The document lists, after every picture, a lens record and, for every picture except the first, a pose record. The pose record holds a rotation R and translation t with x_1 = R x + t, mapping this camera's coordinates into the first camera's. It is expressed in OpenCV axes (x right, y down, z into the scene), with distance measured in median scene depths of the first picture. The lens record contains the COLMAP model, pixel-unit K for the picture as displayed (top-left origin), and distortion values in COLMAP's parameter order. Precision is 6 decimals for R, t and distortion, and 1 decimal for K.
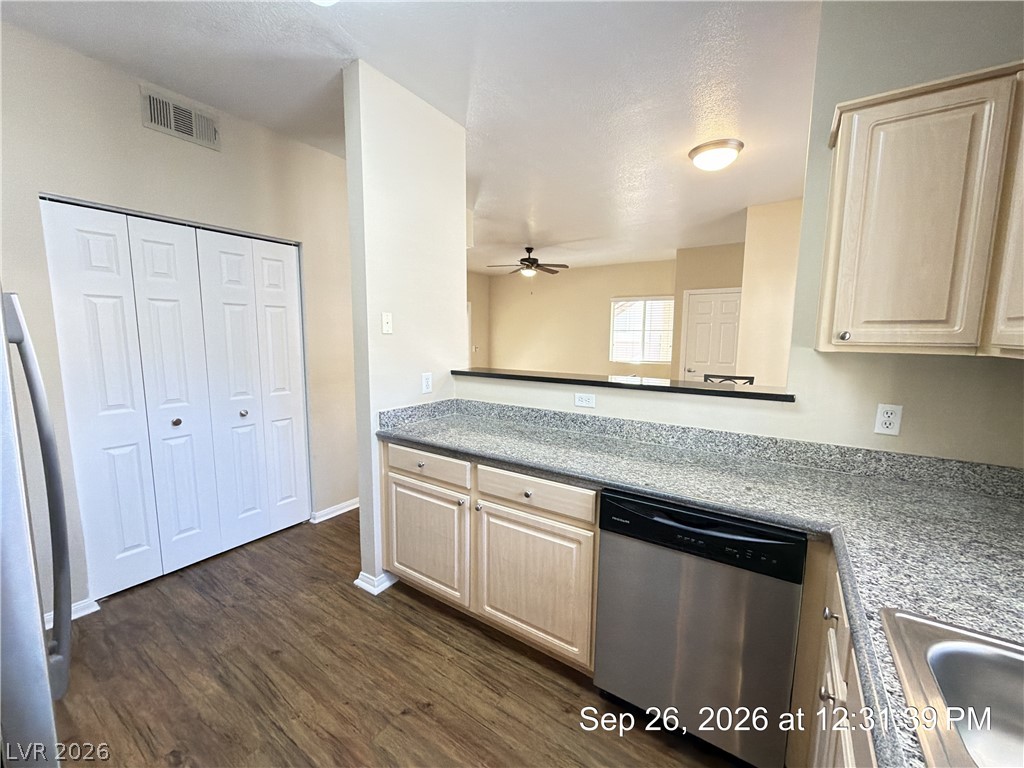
lens RADIAL K [[407.4, 0, 513.2], [0, 407.4, 383.4], [0, 0, 1]] dist [0.000618, -0.000013]
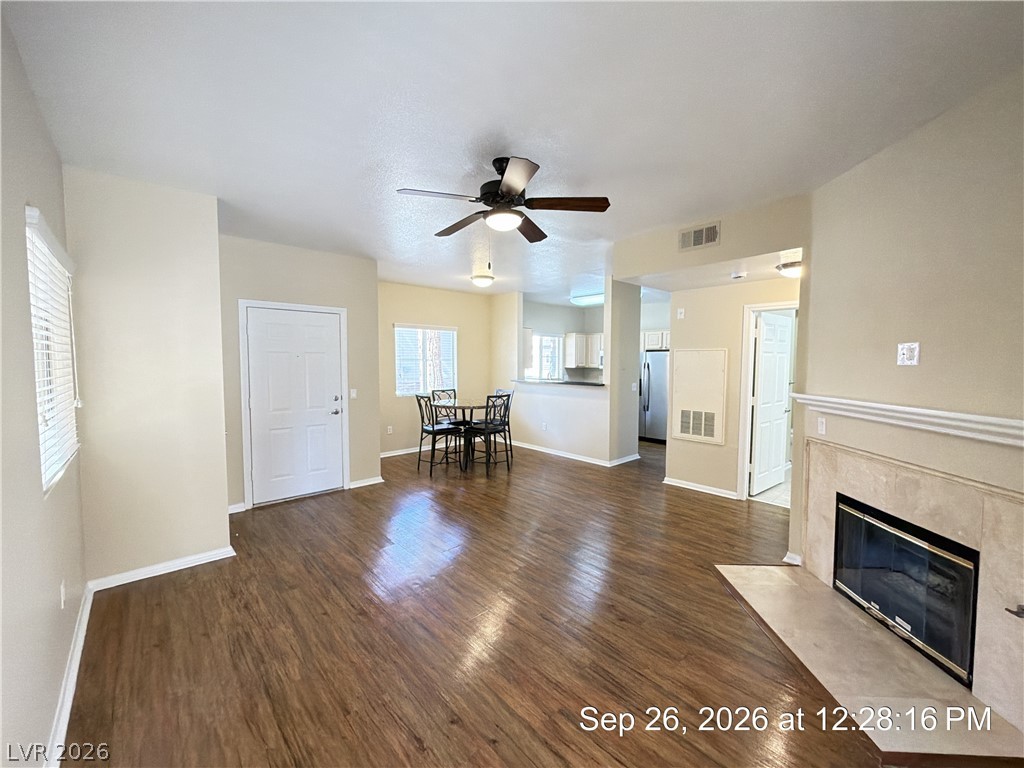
lens RADIAL K [[406.1, 0, 513.7], [0, 406.1, 385.8], [0, 0, 1]] dist [-0.002214, -0.000280]
pose [[-0.972480, -0.025420, 0.231594, -0.177132], [0.016126, 0.984302, 0.175753, -0.470357], [-0.232426, 0.174651, -0.956805, 3.633324]]
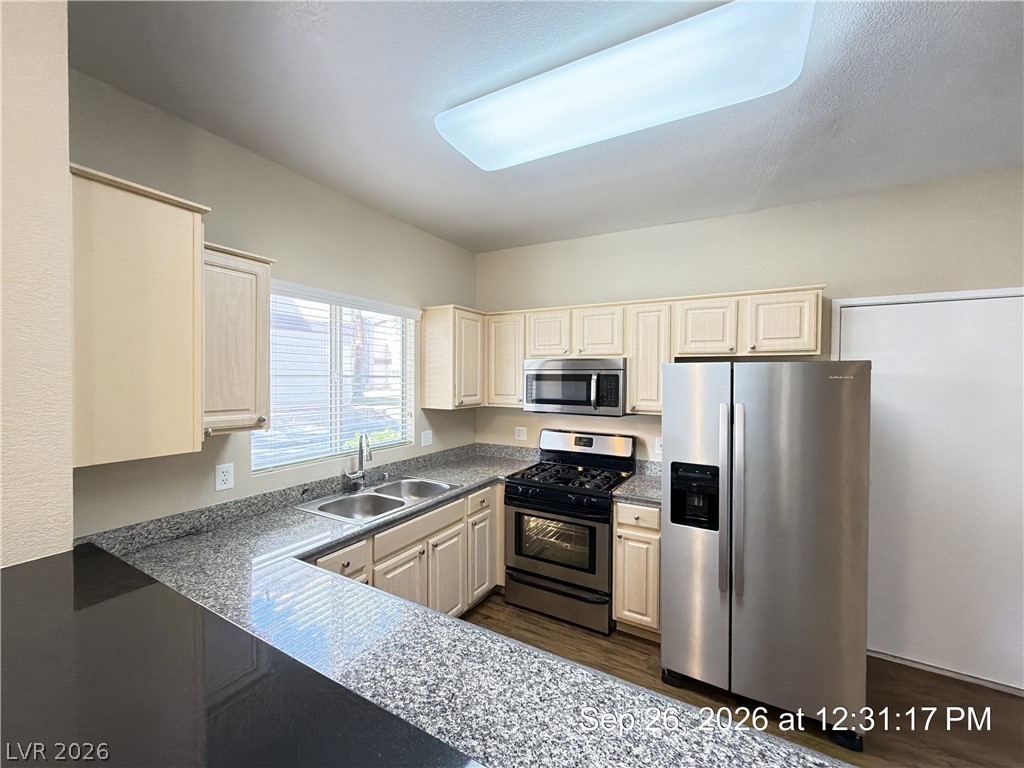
lens RADIAL K [[408.2, 0, 511.0], [0, 408.2, 383.3], [0, 0, 1]] dist [0.000155, 0.000206]
pose [[-0.996981, -0.013324, -0.076491, 0.064727], [-0.023463, 0.990808, 0.133226, -0.214046], [0.074012, 0.134619, -0.988129, 1.115321]]
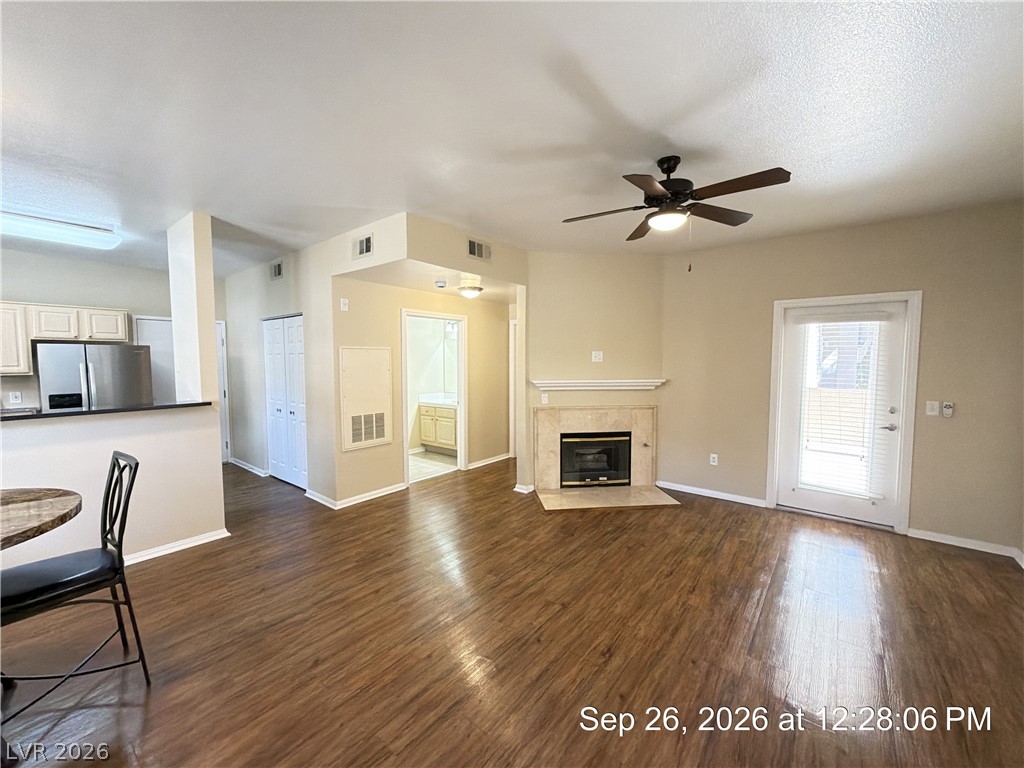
lens RADIAL K [[408.2, 0, 511.0], [0, 408.2, 383.3], [0, 0, 1]] dist [0.000155, 0.000206]
pose [[-0.082617, 0.053400, -0.995150, 1.179016], [-0.116295, 0.991225, 0.062844, -0.315898], [0.989773, 0.120923, -0.075682, 2.316146]]
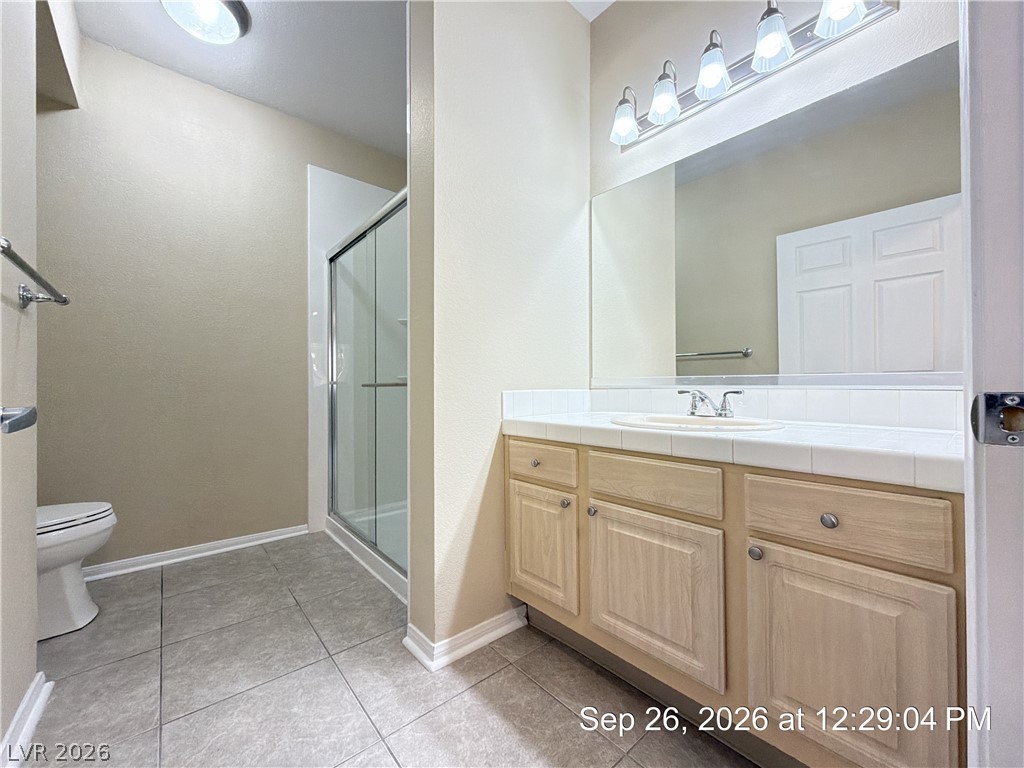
lens RADIAL K [[407.4, 0, 513.2], [0, 407.4, 383.4], [0, 0, 1]] dist [0.000618, -0.000013]
pose [[-0.263231, -0.015188, -0.964613, -0.907666], [-0.111760, 0.993624, 0.014853, -0.012002], [0.958238, 0.111715, -0.263250, 1.681050]]
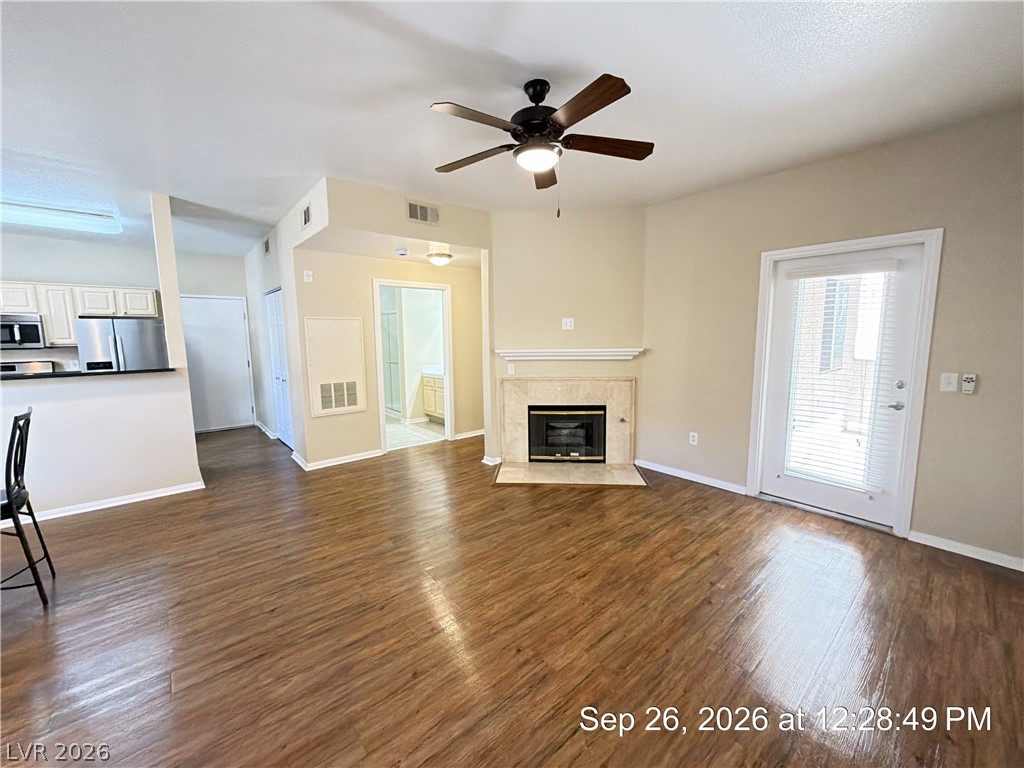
lens RADIAL K [[408.2, 0, 511.0], [0, 408.2, 383.3], [0, 0, 1]] dist [0.000155, 0.000206]
pose [[-0.268542, 0.112145, -0.956718, 1.022947], [-0.103918, 0.984031, 0.144515, -0.344439], [0.957646, 0.138229, -0.252599, 2.816984]]
